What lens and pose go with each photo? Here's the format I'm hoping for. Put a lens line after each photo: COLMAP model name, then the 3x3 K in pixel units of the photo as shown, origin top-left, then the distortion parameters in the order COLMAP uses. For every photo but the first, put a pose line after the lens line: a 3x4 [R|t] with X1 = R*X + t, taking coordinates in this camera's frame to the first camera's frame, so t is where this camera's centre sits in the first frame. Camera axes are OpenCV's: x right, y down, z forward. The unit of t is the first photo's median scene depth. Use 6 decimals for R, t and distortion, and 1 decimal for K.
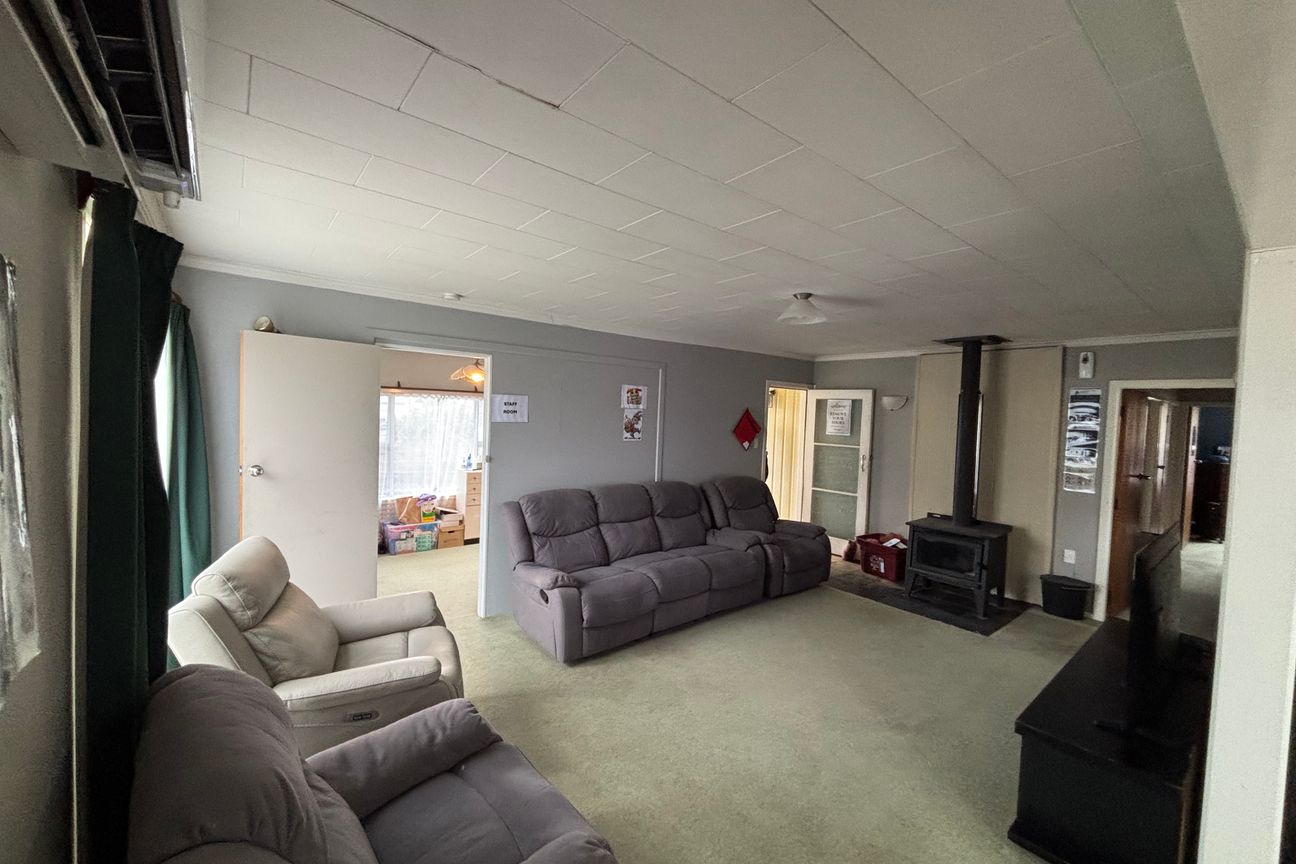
lens RADIAL K [[525.1, 0, 645.9], [0, 525.1, 441.1], [0, 0, 1]] dist [-0.000273, -0.000041]
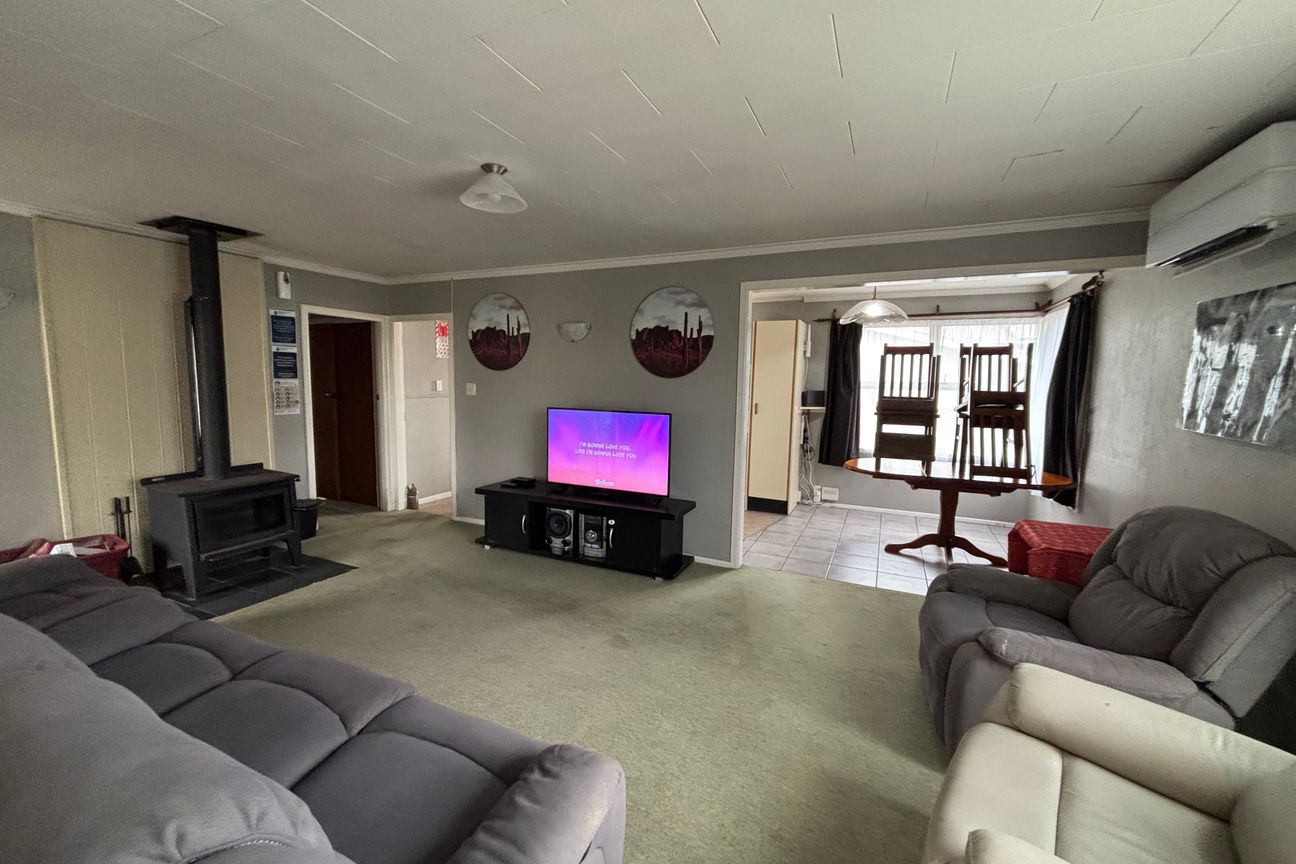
lens RADIAL K [[525.1, 0, 645.9], [0, 525.1, 441.1], [0, 0, 1]] dist [-0.000273, -0.000041]
pose [[-0.445560, -0.163050, 0.880279, -0.386046], [0.010934, 0.982211, 0.187464, -0.035681], [-0.895185, 0.093152, -0.435851, 0.859628]]
